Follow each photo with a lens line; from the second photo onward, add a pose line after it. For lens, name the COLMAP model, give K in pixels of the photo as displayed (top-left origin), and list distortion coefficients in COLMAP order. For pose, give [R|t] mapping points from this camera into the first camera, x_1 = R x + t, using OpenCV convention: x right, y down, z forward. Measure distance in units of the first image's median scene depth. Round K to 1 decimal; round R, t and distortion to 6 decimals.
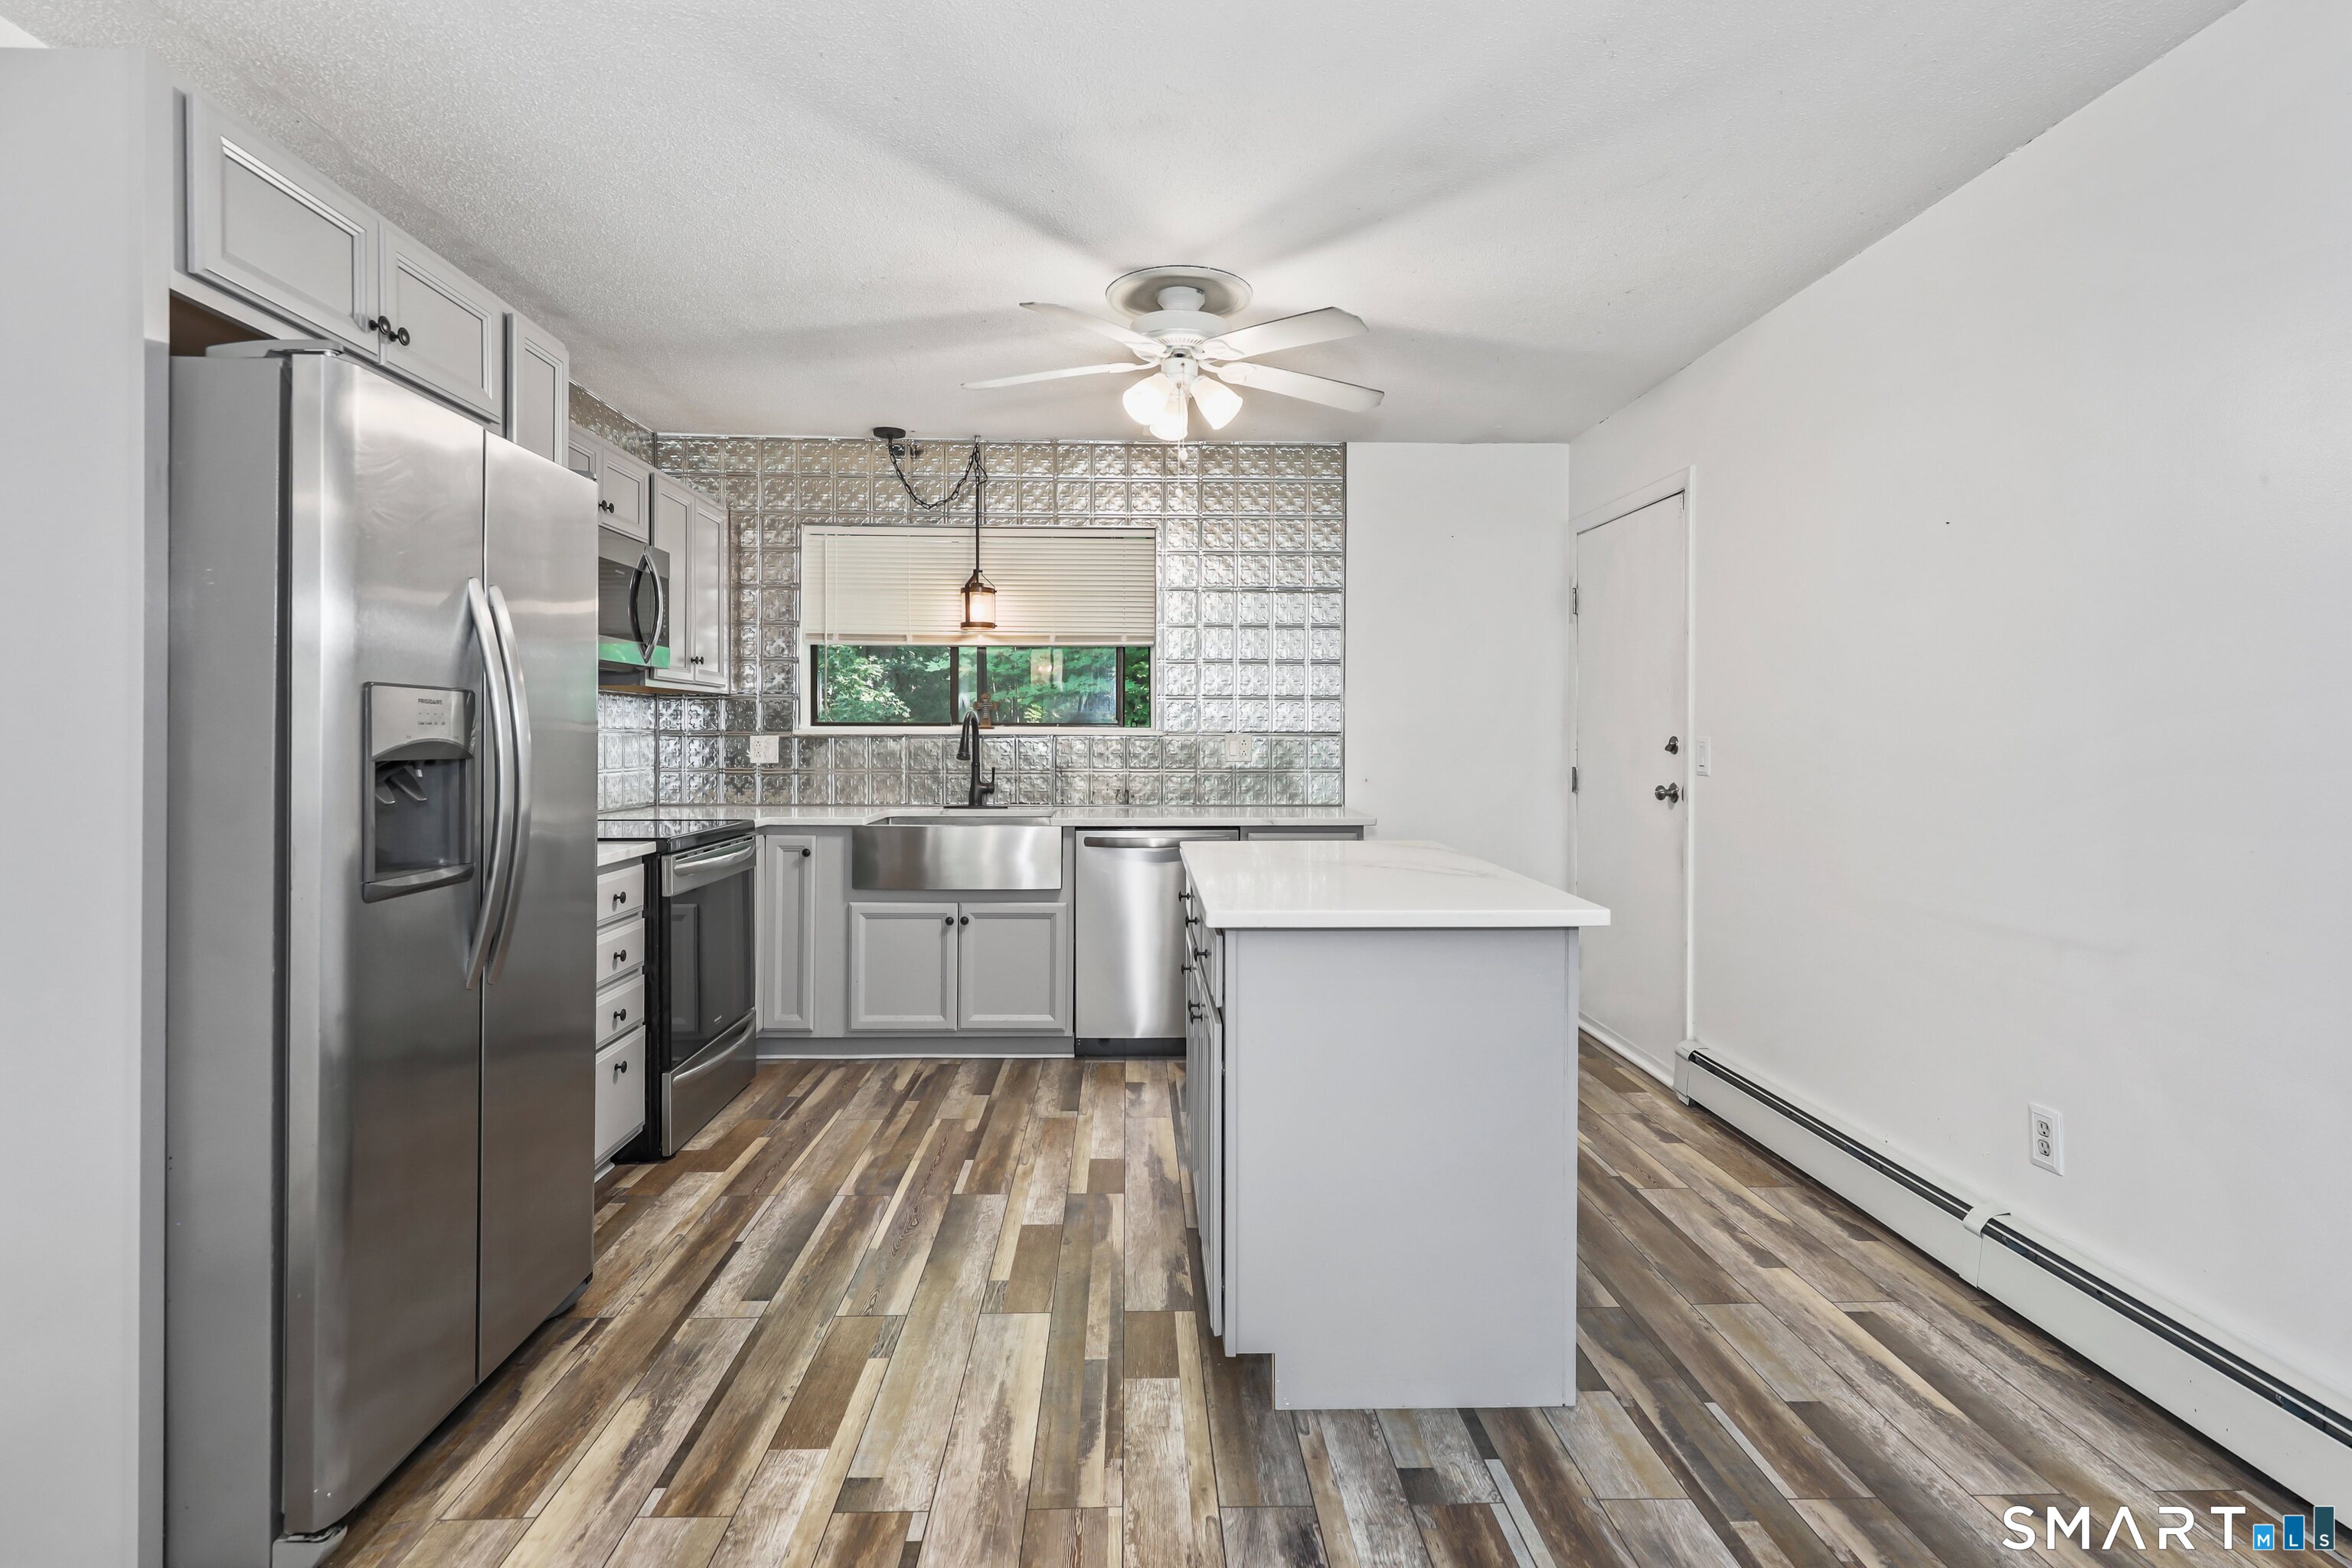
lens RADIAL K [[1172.9, 0, 1130.6], [0, 1172.9, 738.0], [0, 0, 1]] dist [0.001203, 0.001475]
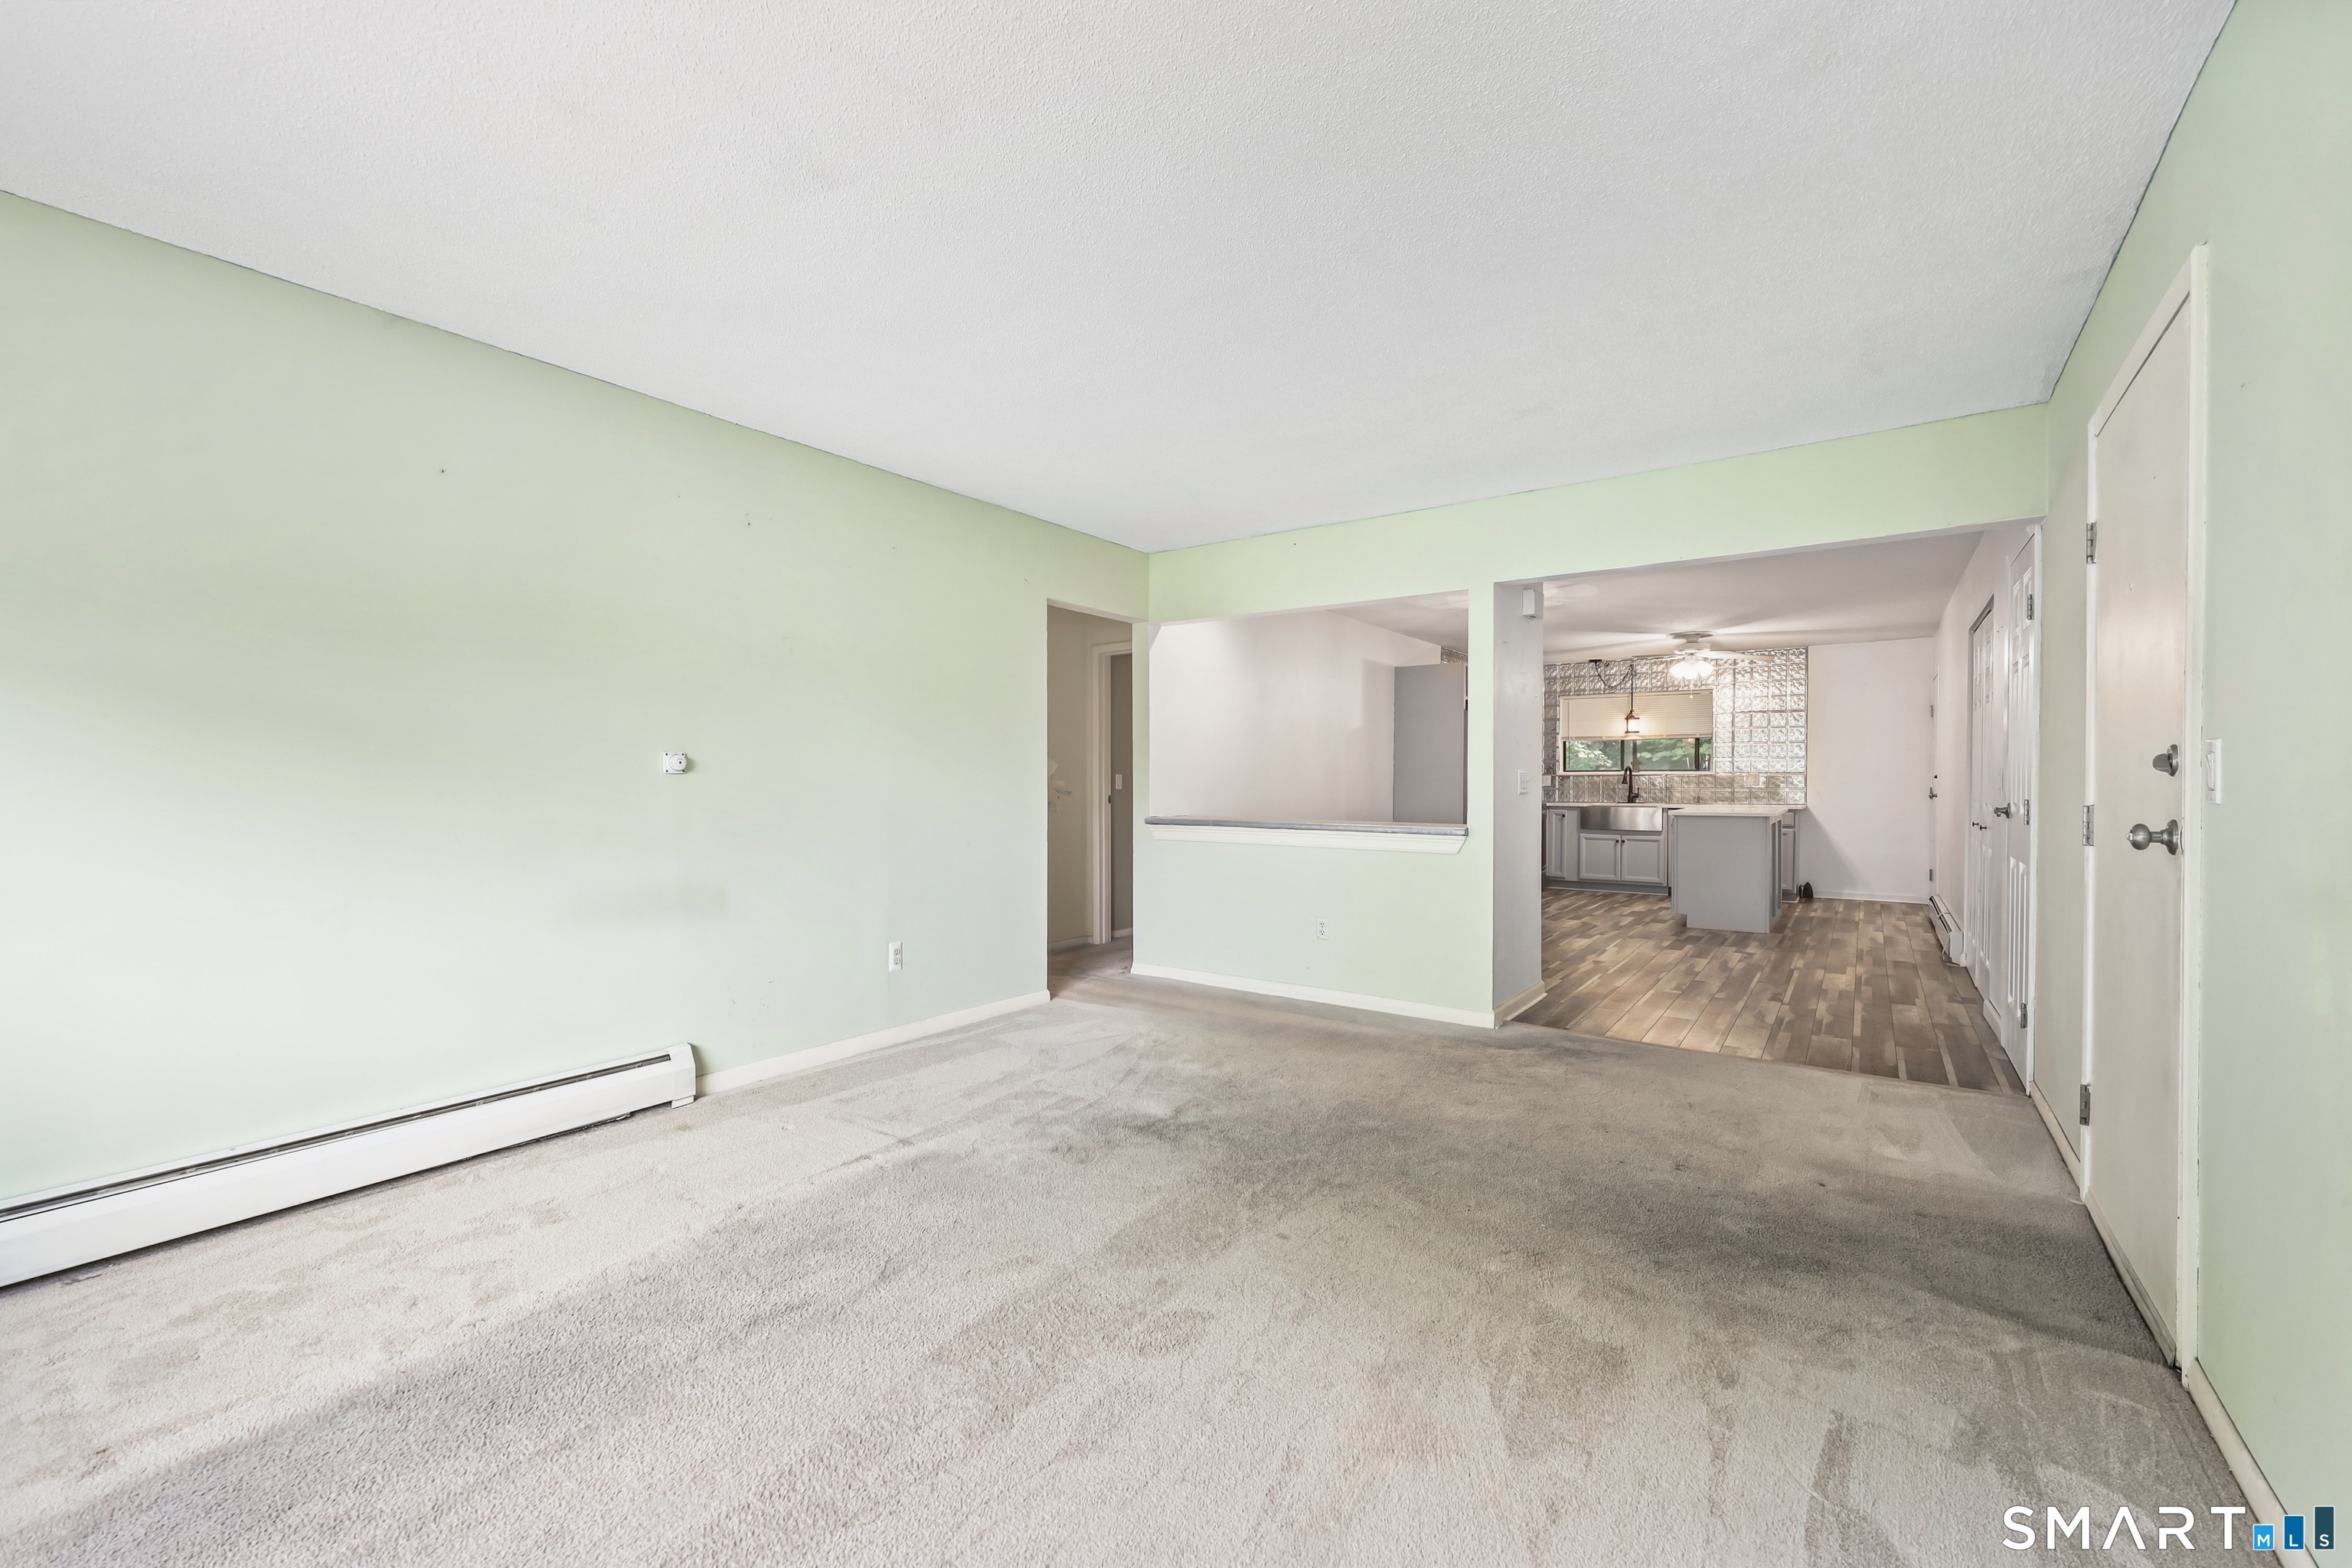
lens RADIAL K [[966.1, 0, 1164.0], [0, 966.1, 794.5], [0, 0, 1]] dist [0.002066, 0.000062]
pose [[0.805531, 0.002564, -0.592547, 0.334371], [0.005721, 0.999910, 0.012104, 0.011389], [0.592525, -0.013140, 0.805445, -1.470478]]
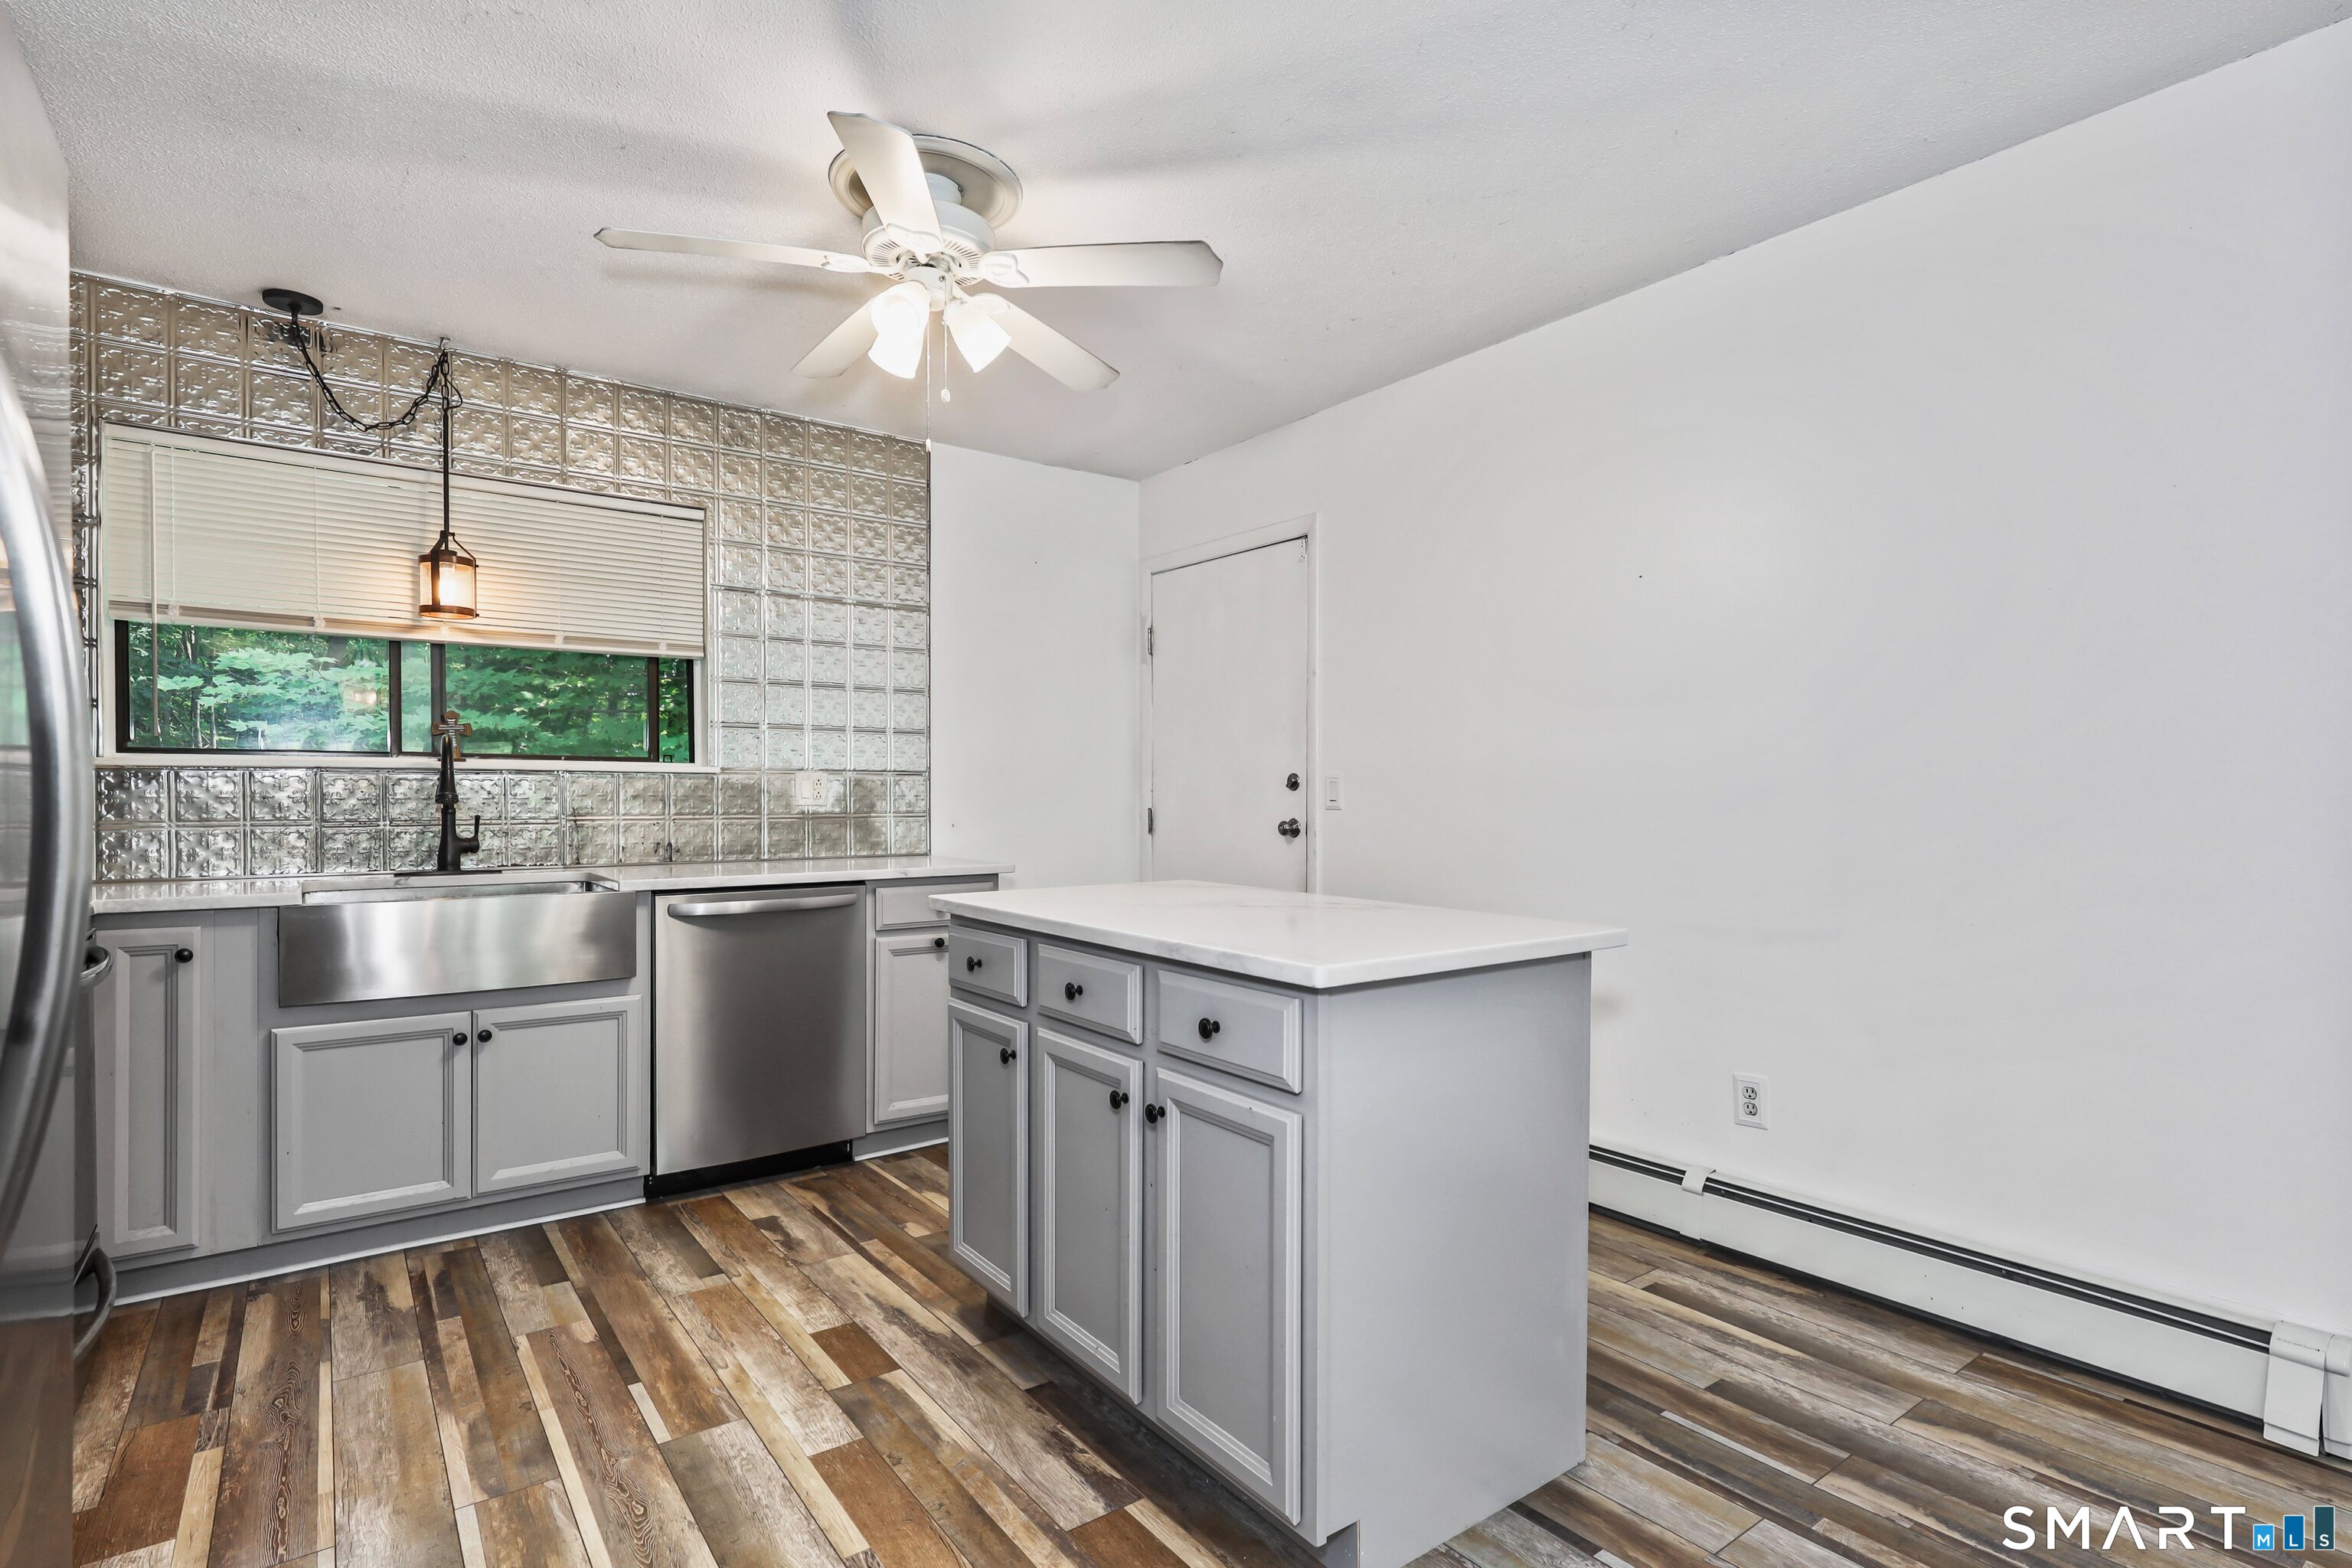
lens RADIAL K [[1172.9, 0, 1170.2], [0, 1172.9, 802.2], [0, 0, 1]] dist [0.001203, 0.001475]
pose [[0.814800, -0.005105, 0.579719, -0.209121], [0.004239, 0.999987, 0.002848, 0.019034], [-0.579726, 0.000137, 0.814811, 0.206987]]
